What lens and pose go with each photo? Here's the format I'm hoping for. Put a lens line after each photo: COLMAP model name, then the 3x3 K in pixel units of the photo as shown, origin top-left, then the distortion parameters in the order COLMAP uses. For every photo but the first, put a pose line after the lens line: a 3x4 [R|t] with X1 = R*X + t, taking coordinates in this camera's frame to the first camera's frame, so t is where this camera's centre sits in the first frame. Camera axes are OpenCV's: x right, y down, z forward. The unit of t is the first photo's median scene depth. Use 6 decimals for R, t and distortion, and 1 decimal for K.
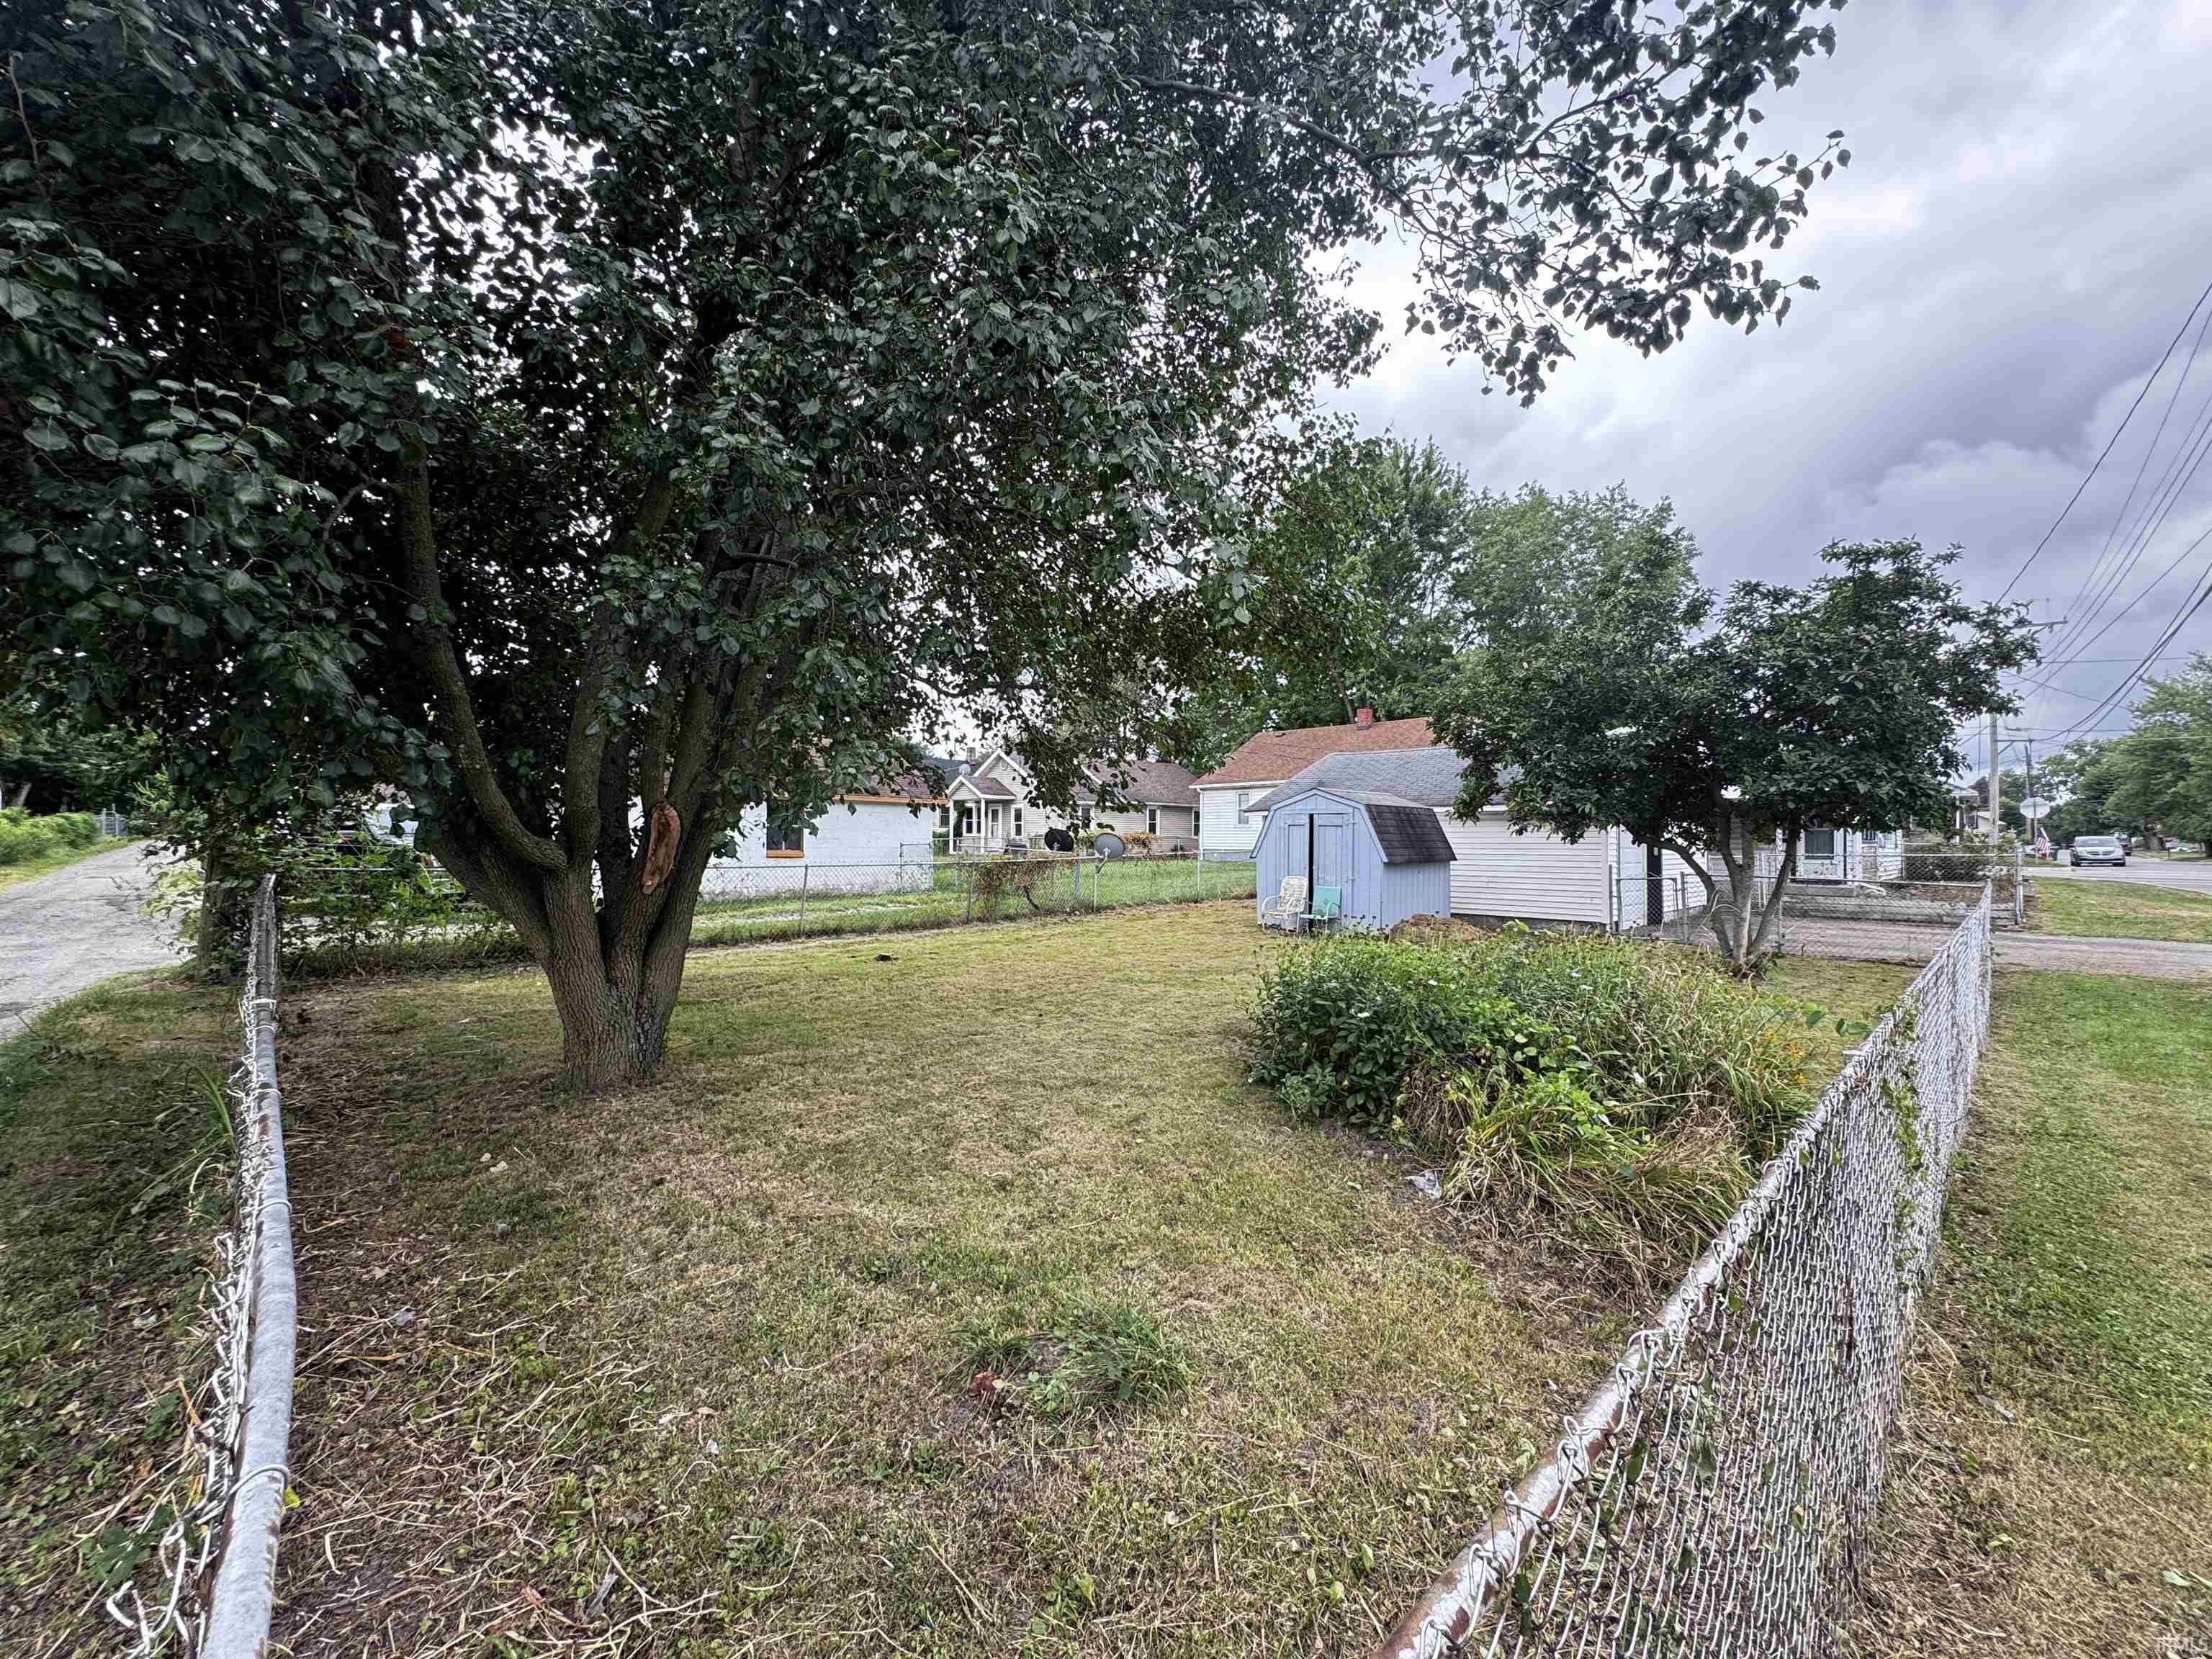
lens RADIAL K [[886.4, 0, 1097.3], [0, 886.4, 829.8], [0, 0, 1]] dist [-0.000717, -0.000071]
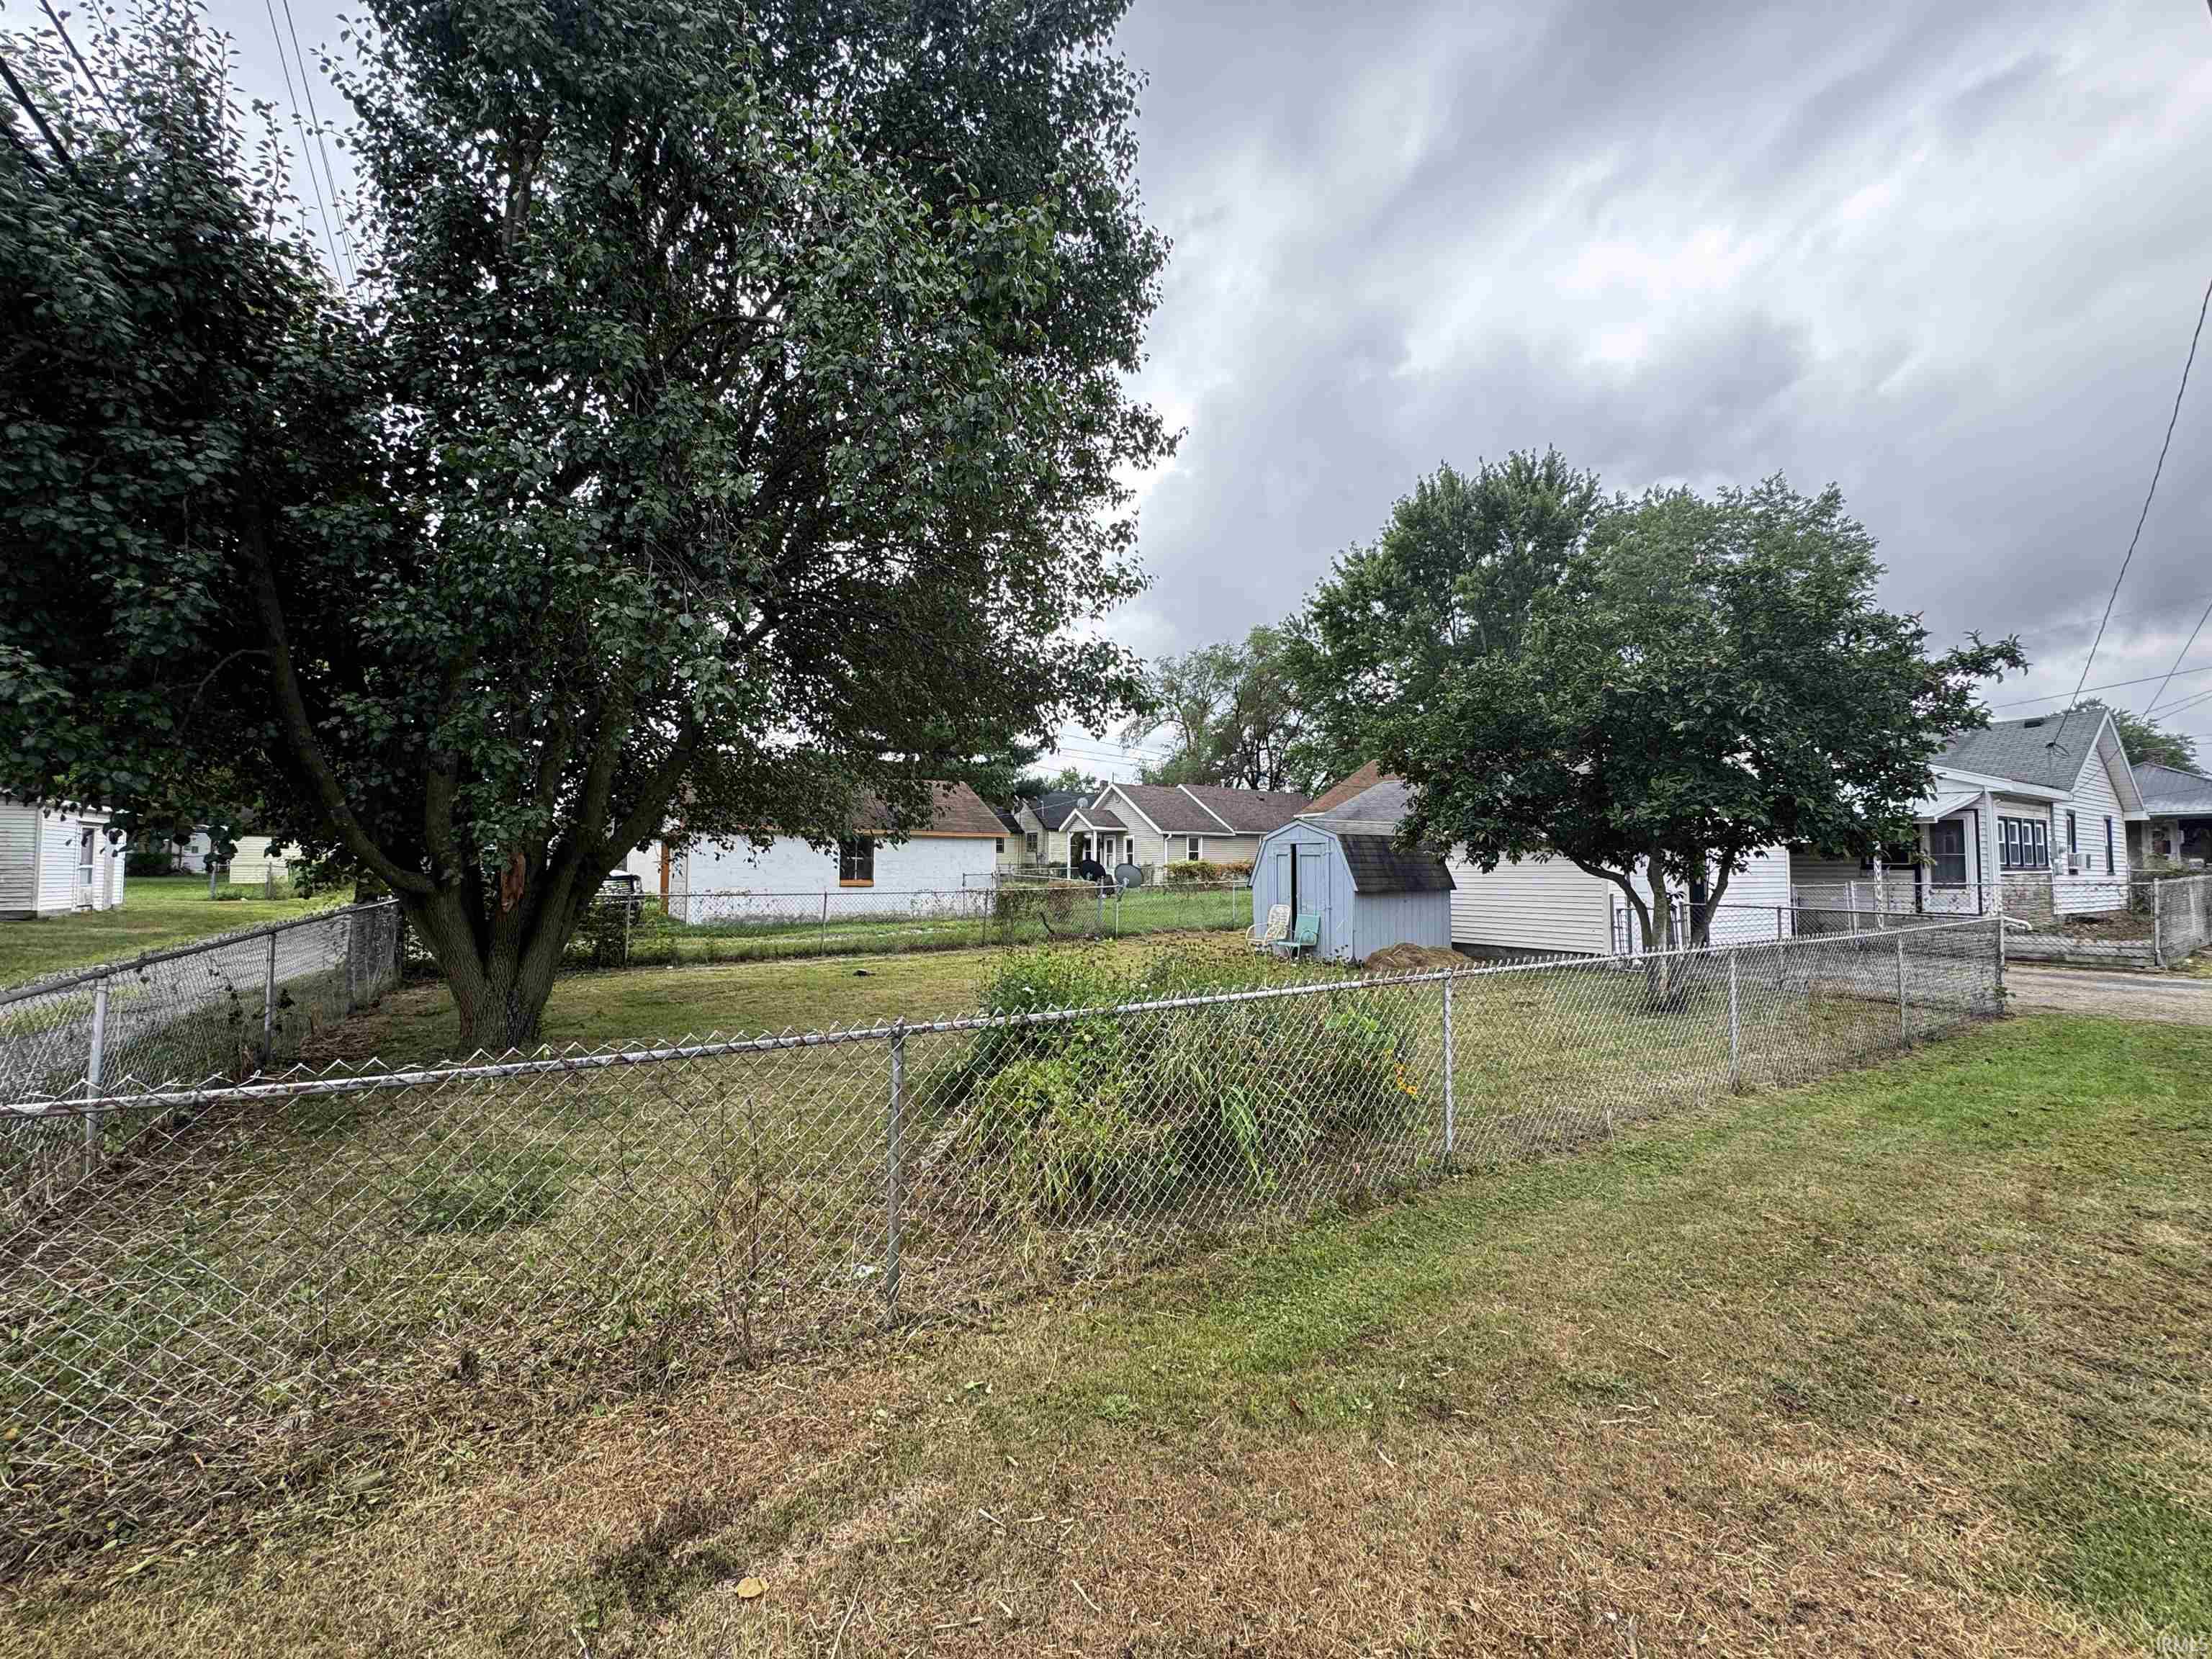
lens RADIAL K [[886.4, 0, 1117.3], [0, 886.4, 823.8], [0, 0, 1]] dist [-0.000717, -0.000071]
pose [[0.975693, -0.016046, -0.218554, 0.247870], [0.007602, 0.999194, -0.039423, -0.002065], [0.219011, 0.036803, 0.975028, -0.046557]]
